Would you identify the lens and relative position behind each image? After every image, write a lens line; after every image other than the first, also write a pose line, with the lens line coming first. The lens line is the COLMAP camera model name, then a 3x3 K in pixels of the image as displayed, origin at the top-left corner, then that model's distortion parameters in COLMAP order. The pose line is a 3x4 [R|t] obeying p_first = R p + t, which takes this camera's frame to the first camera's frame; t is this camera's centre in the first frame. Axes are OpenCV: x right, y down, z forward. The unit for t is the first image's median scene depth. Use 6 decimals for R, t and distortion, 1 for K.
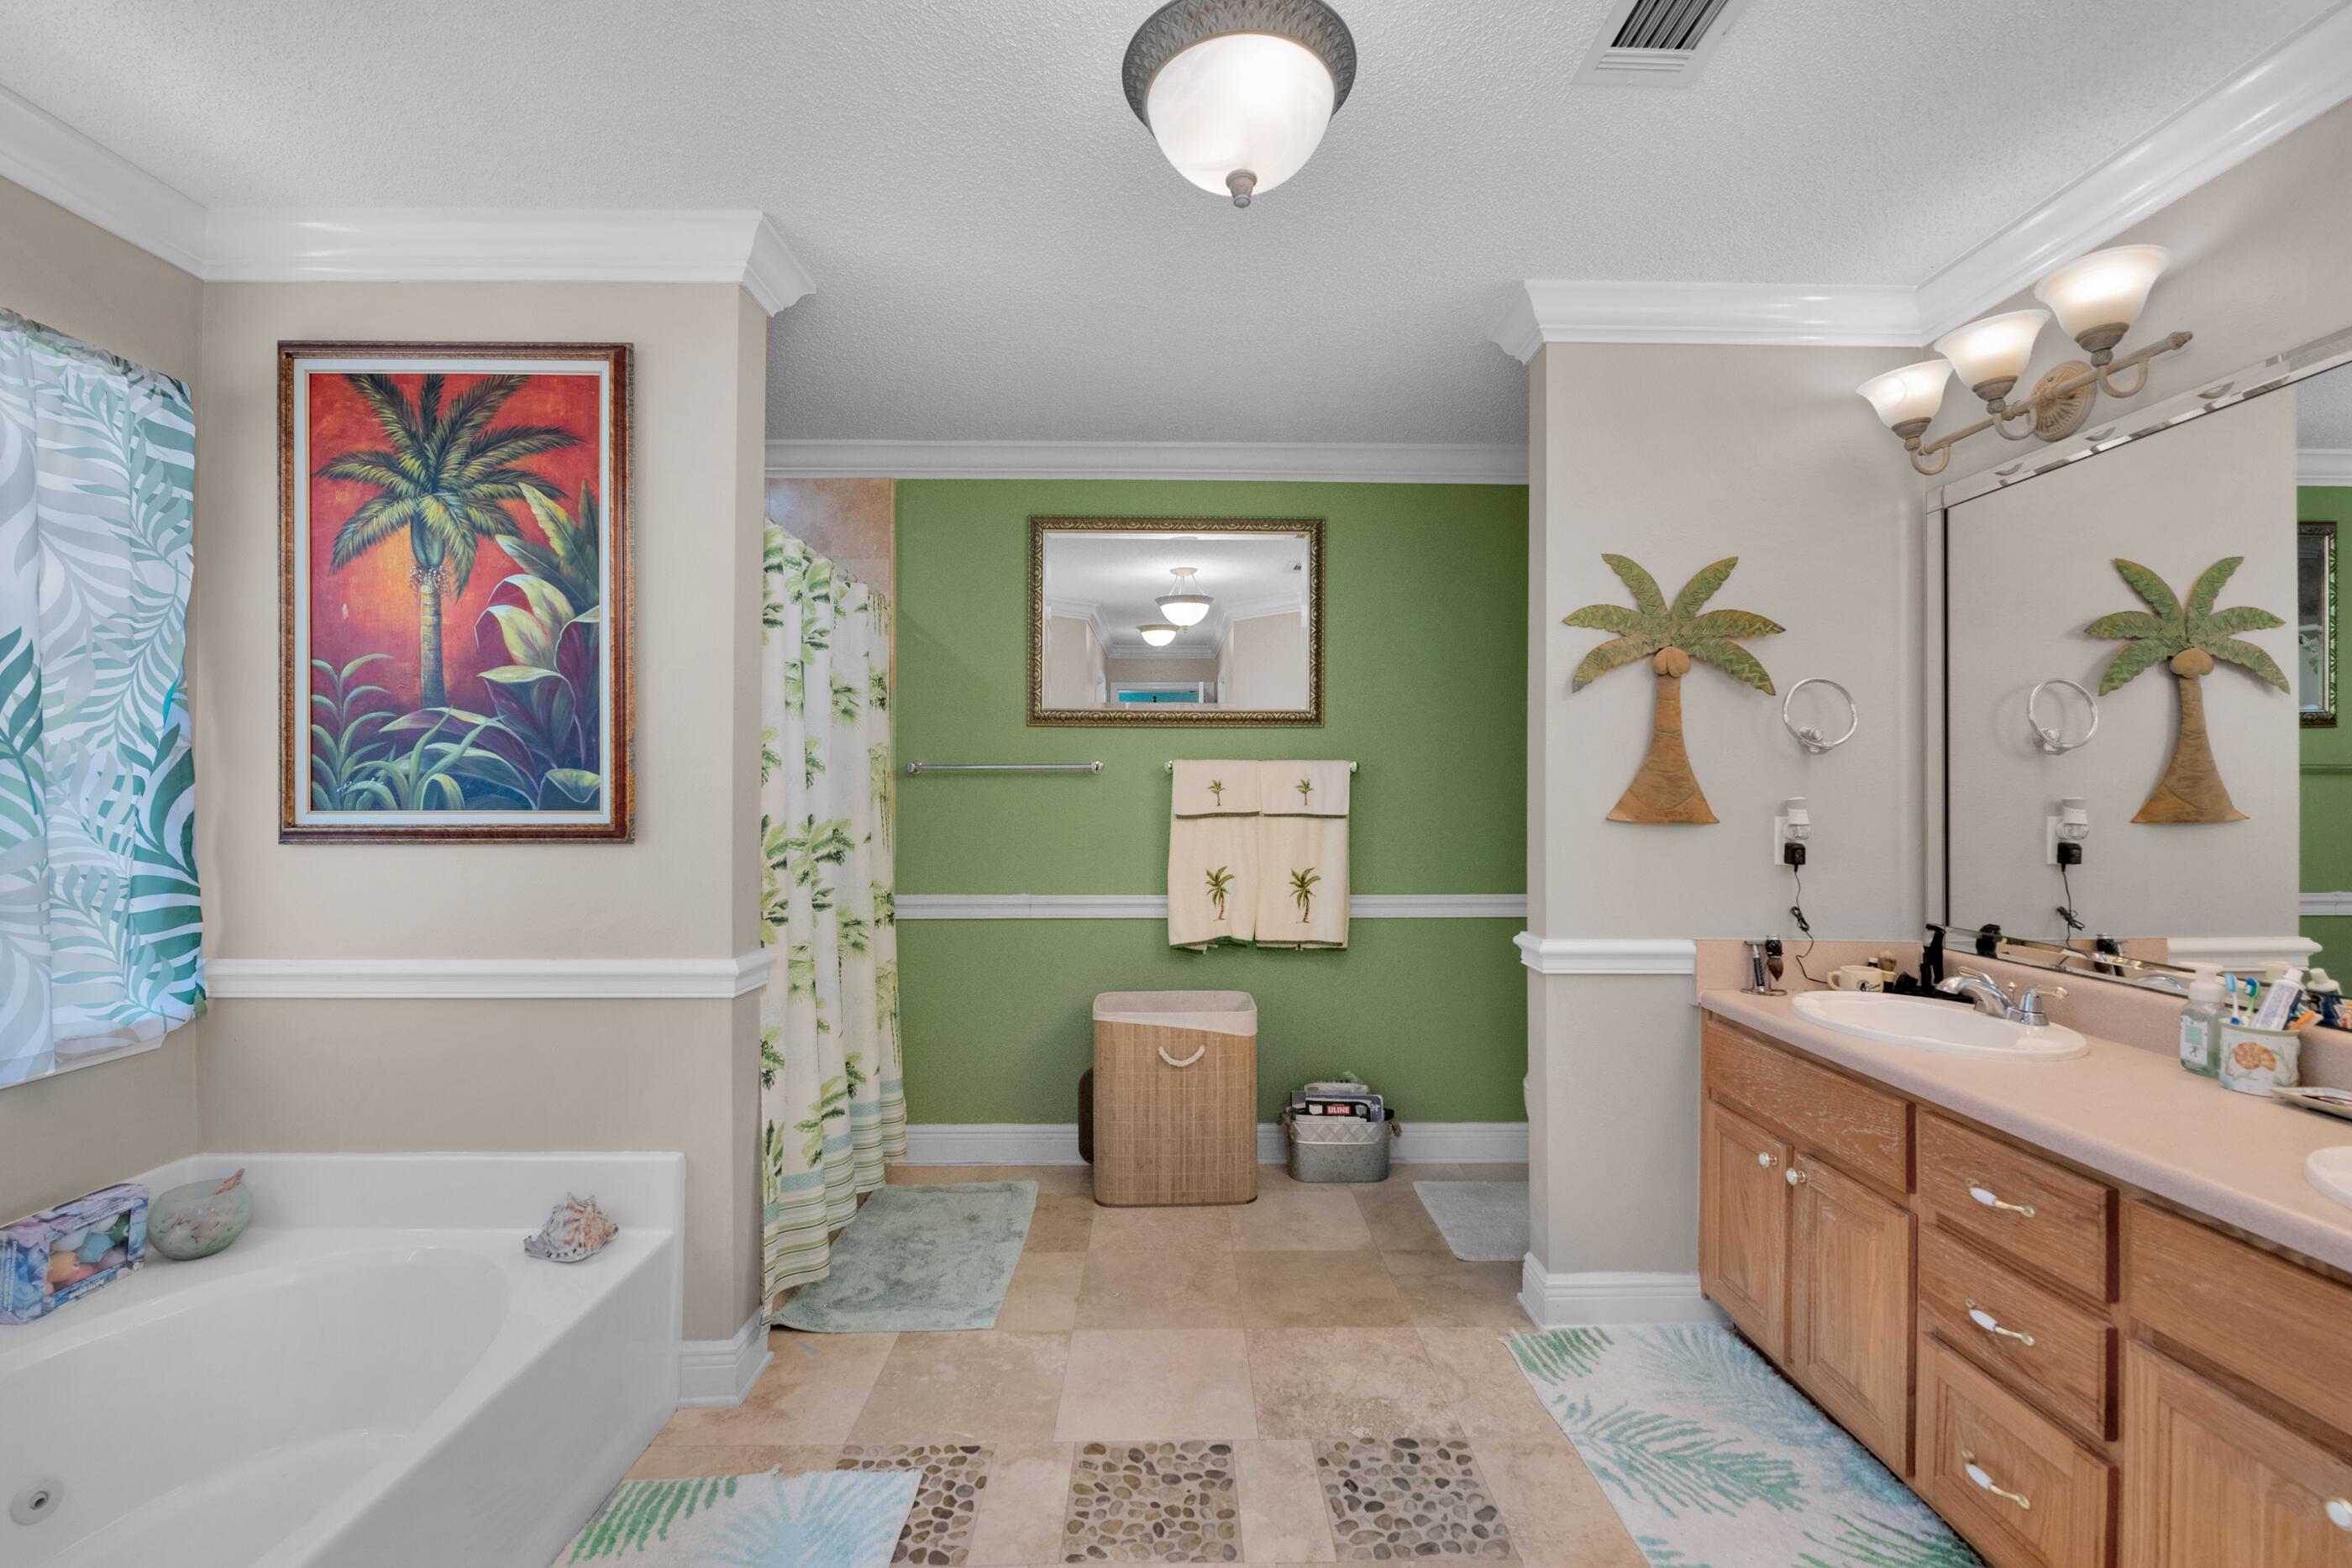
lens RADIAL K [[961.5, 0, 1176.0], [0, 961.5, 784.0], [0, 0, 1]] dist [-0.000759, -0.000129]
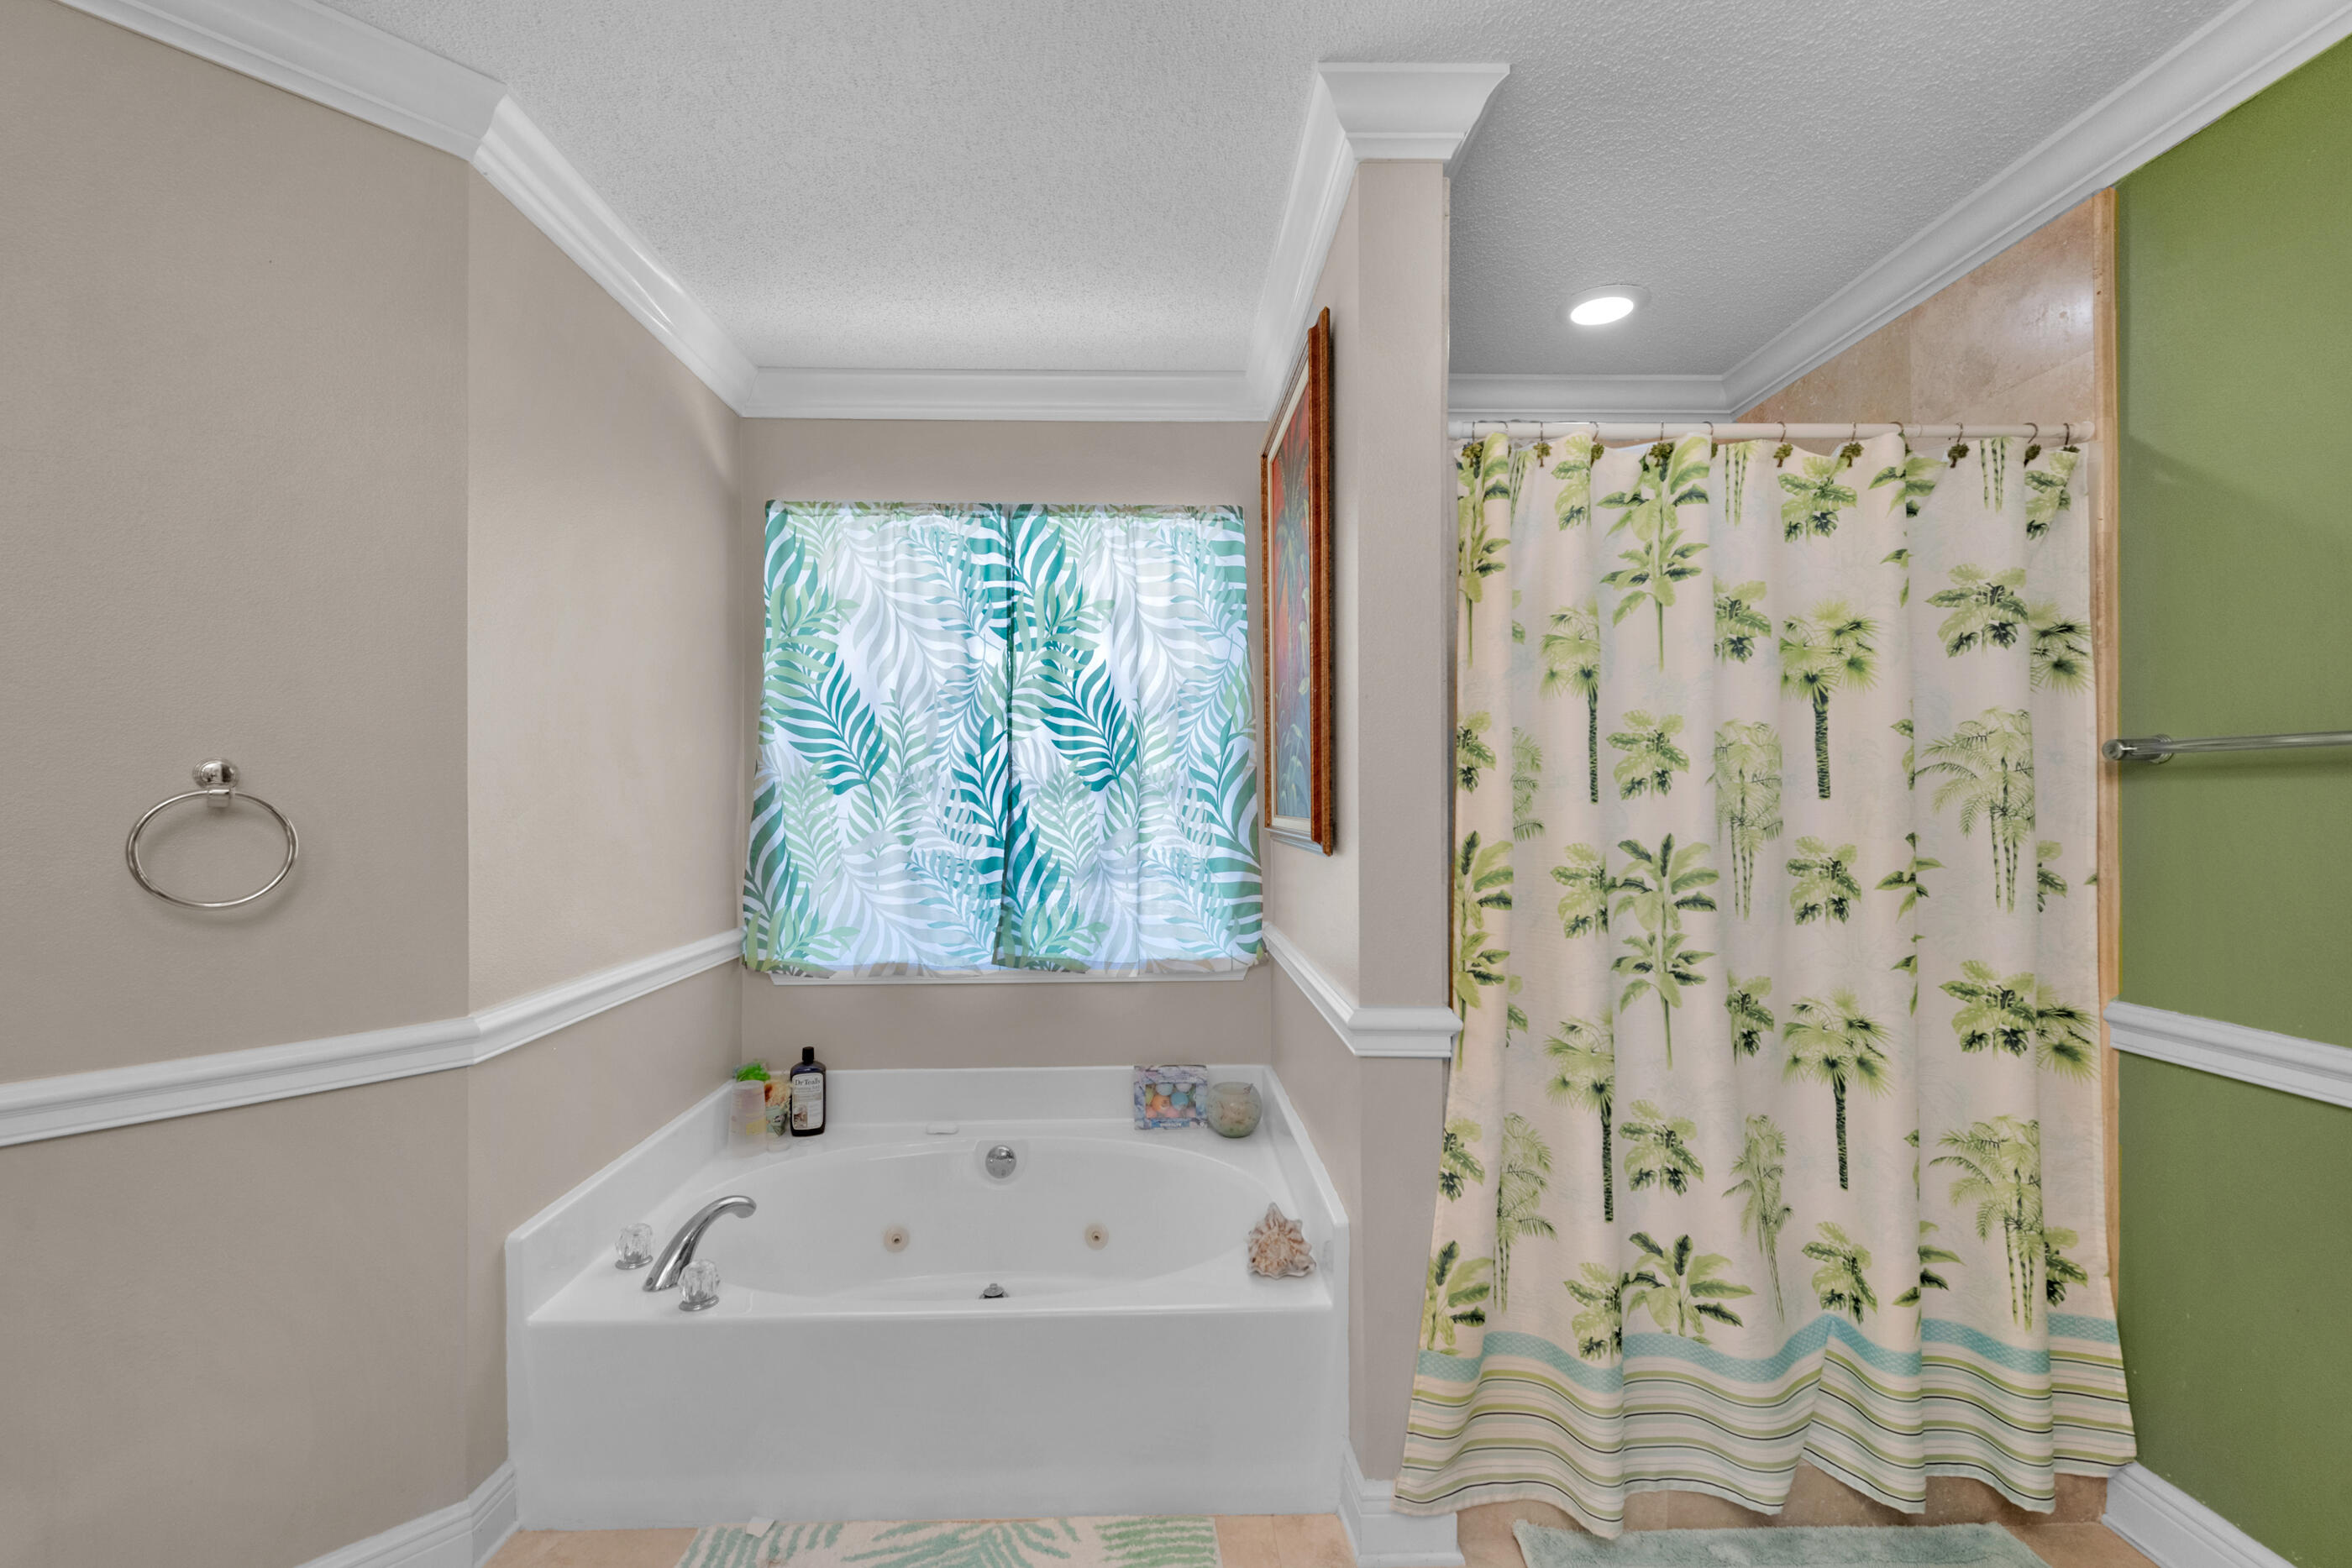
lens RADIAL K [[966.2, 0, 1178.6], [0, 966.2, 795.9], [0, 0, 1]] dist [-0.000110, -0.000024]
pose [[0.032317, -0.002262, -0.999475, 0.369194], [0.009666, 0.999951, -0.001950, 0.004988], [0.999431, -0.009597, 0.032337, 0.884878]]
